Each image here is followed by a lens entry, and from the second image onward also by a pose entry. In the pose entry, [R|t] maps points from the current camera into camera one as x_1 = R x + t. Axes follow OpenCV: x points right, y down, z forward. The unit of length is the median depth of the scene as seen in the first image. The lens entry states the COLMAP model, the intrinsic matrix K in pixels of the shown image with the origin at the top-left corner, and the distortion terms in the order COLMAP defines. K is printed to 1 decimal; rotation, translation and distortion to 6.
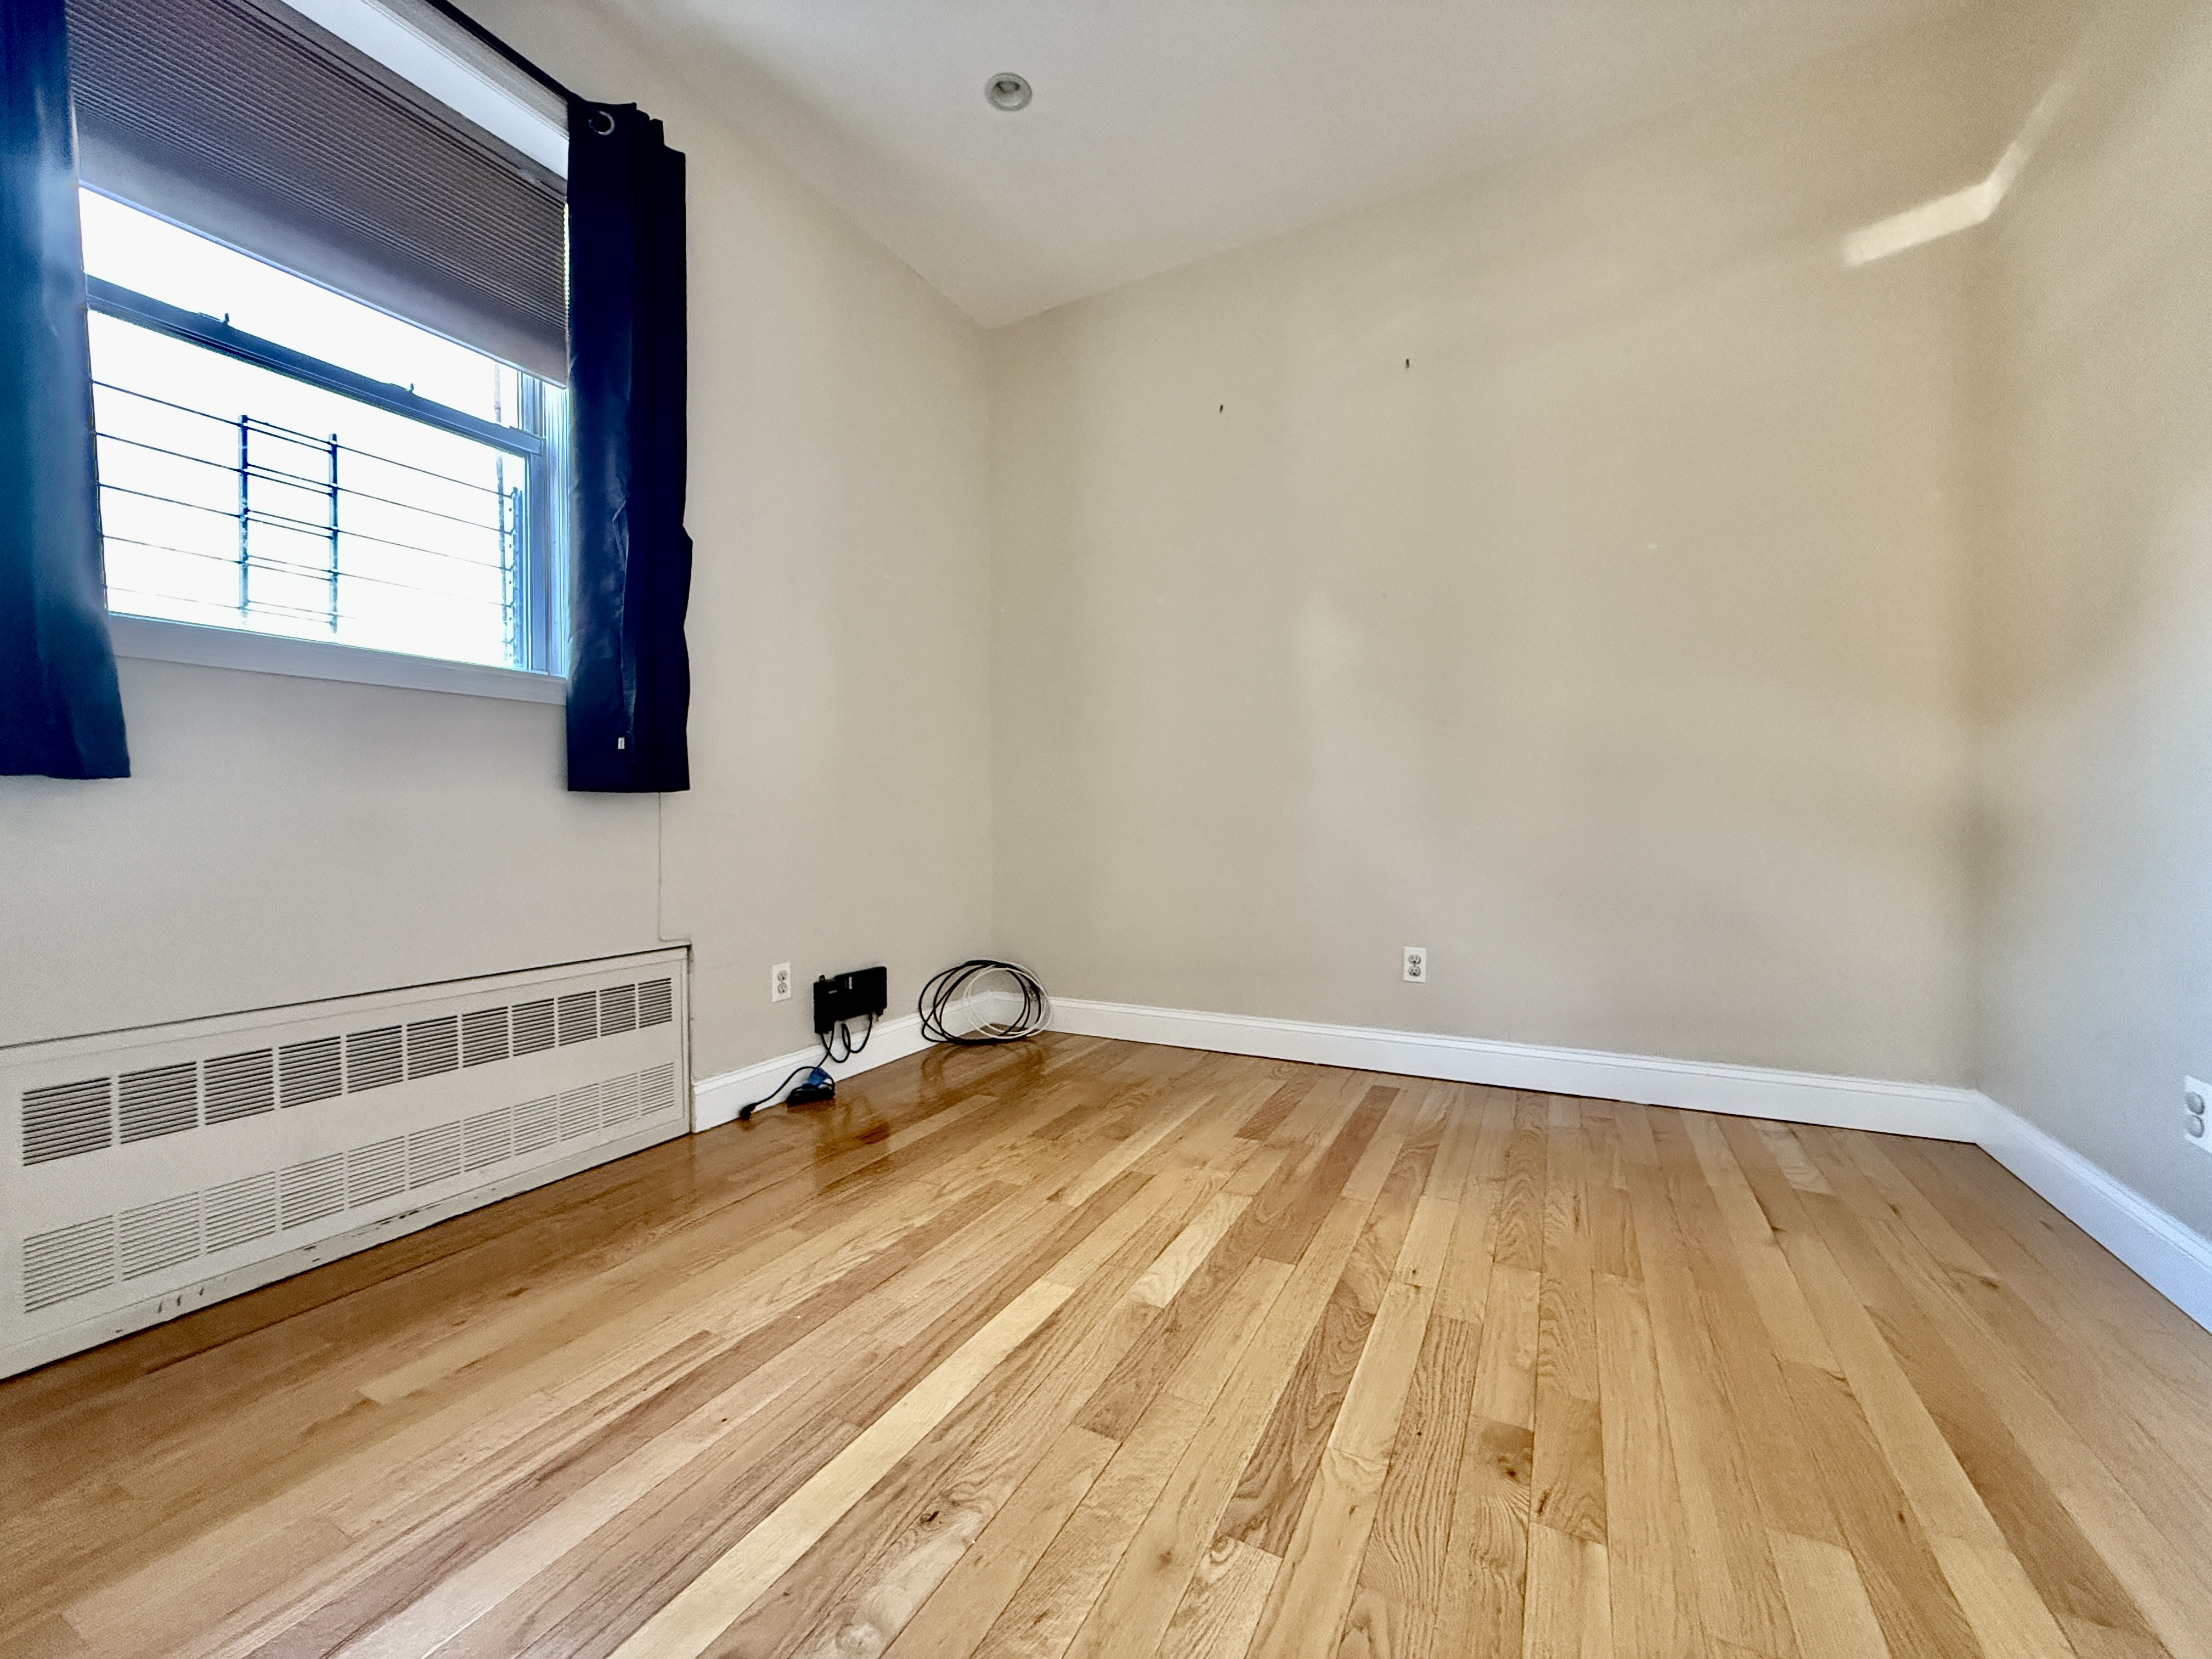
lens RADIAL K [[884.2, 0, 1095.4], [0, 884.2, 828.8], [0, 0, 1]] dist [0.001400, 0.000085]
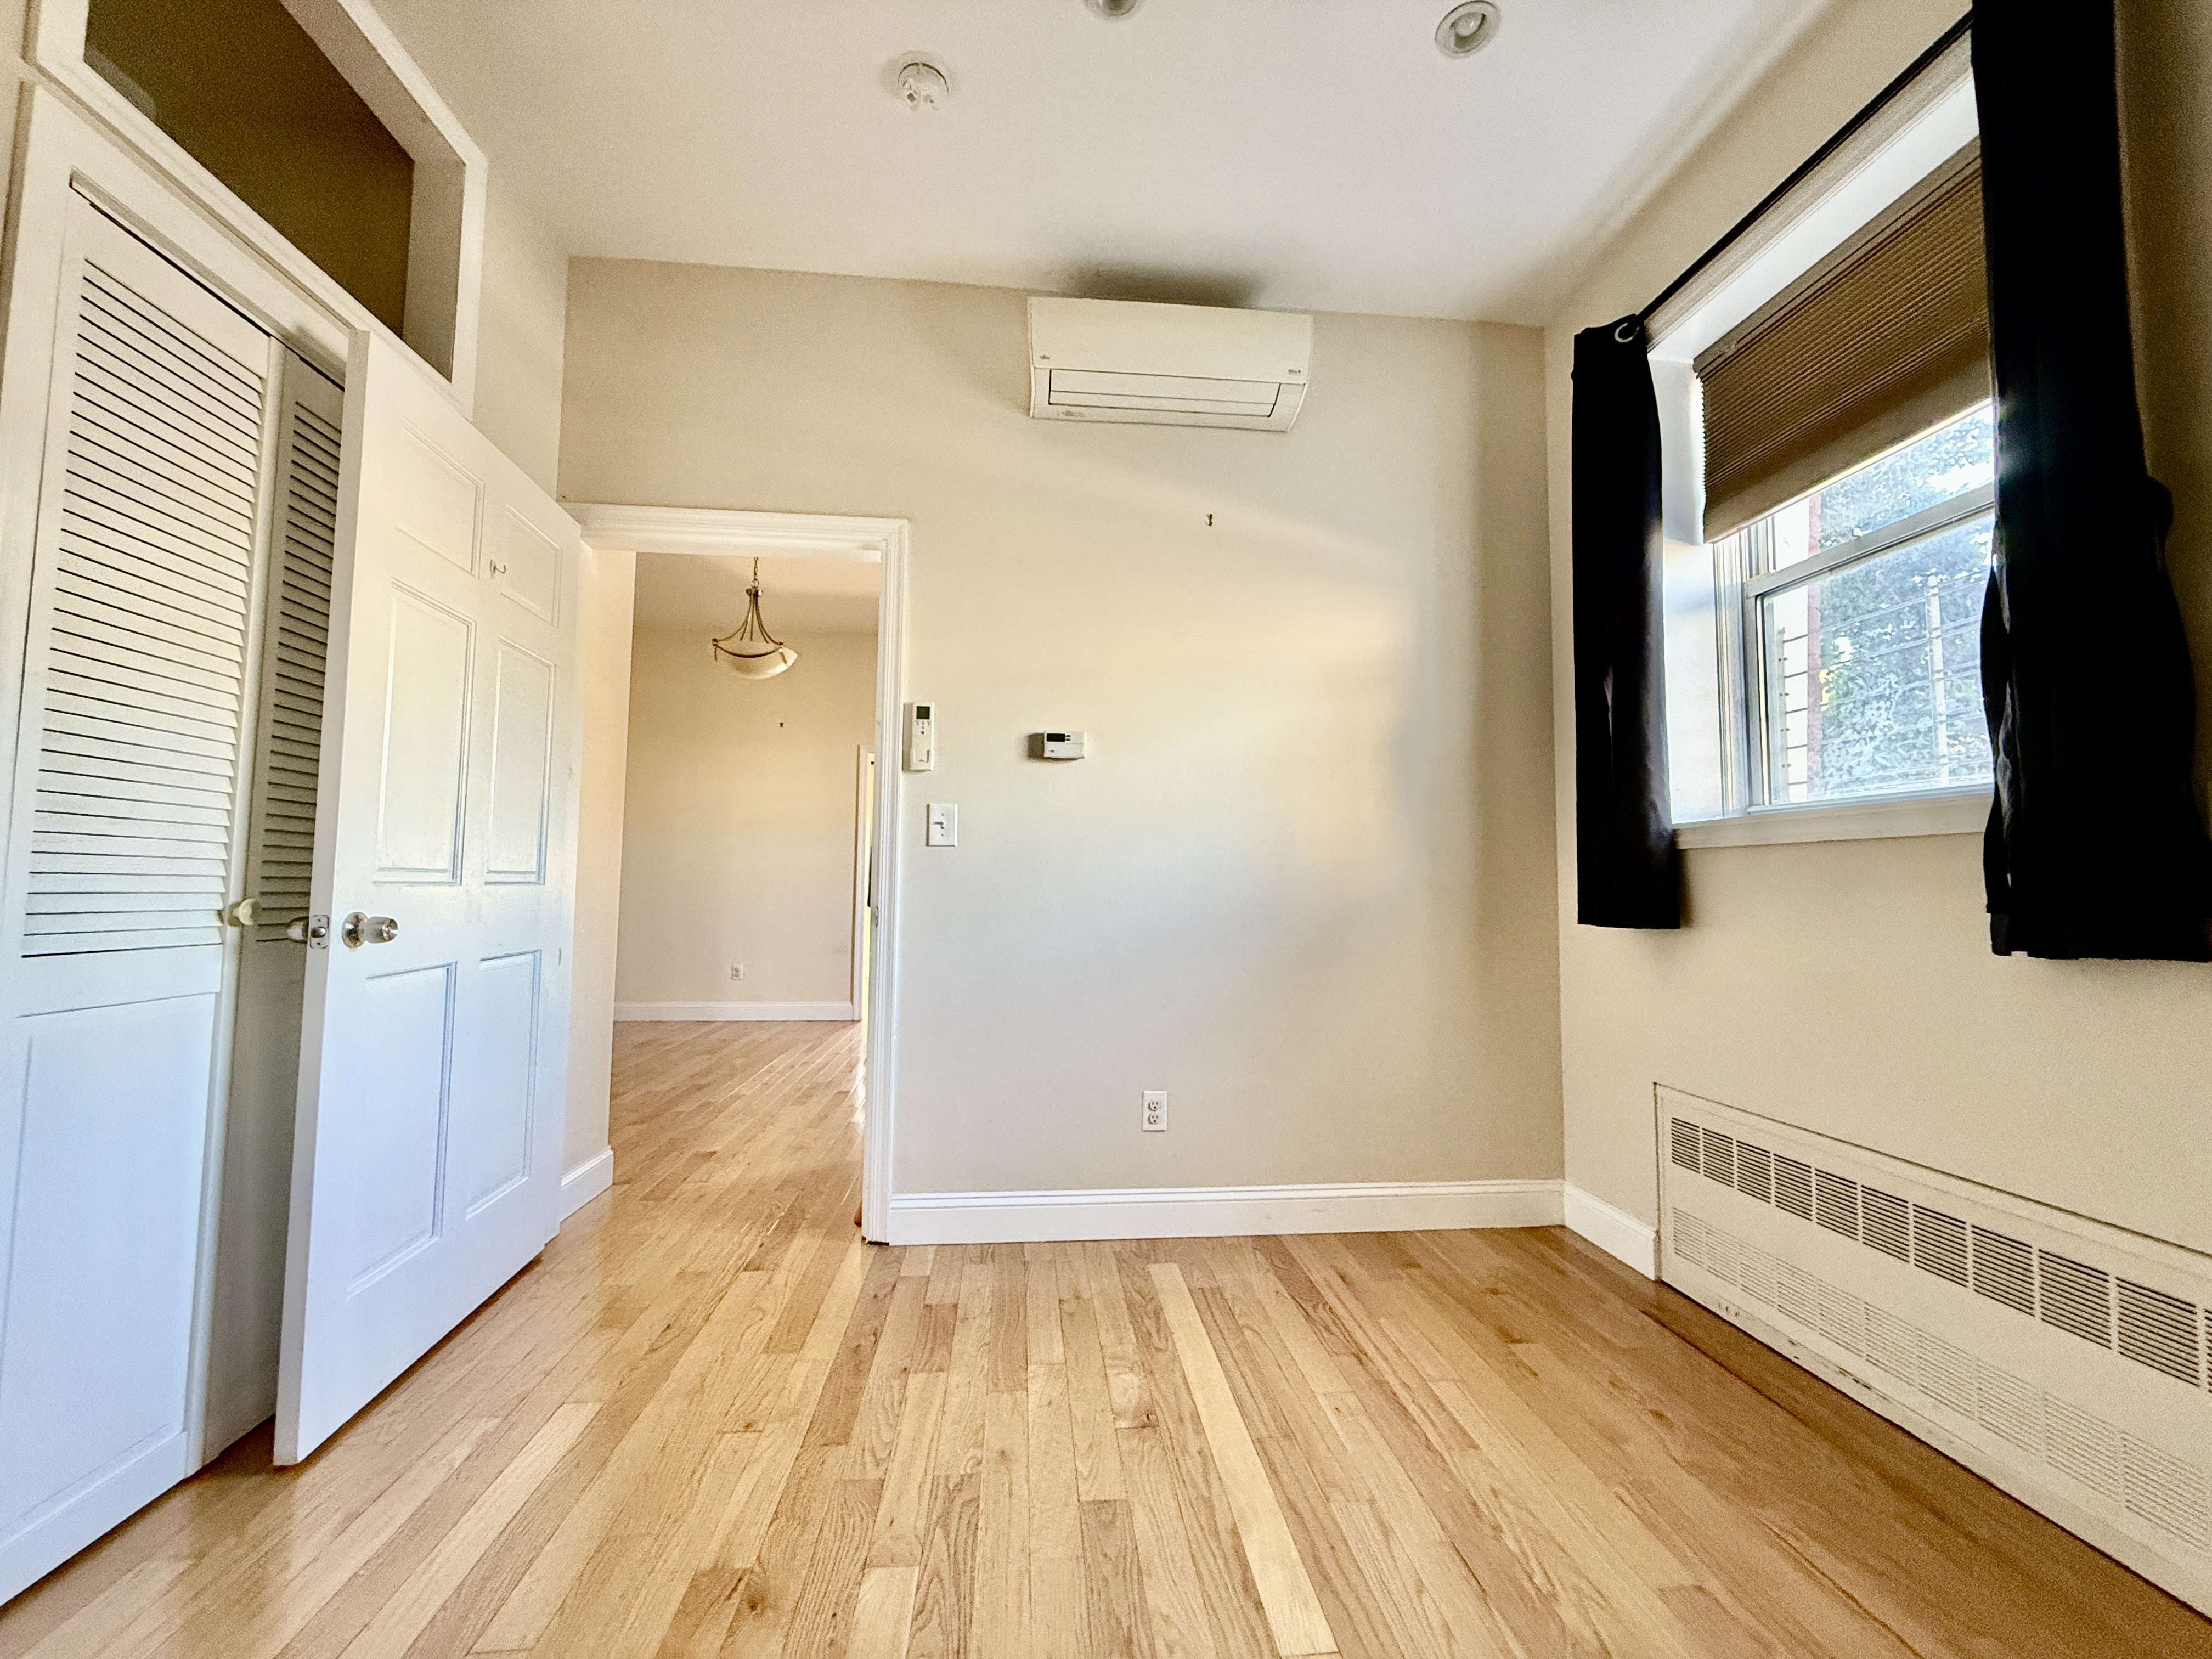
lens RADIAL K [[884.2, 0, 1101.3], [0, 884.2, 826.8], [0, 0, 1]] dist [0.001400, 0.000085]
pose [[-0.838548, -0.038071, -0.543497, 0.591284], [-0.008028, 0.998311, -0.057542, -0.138291], [0.544769, -0.043889, -0.837437, 1.747646]]
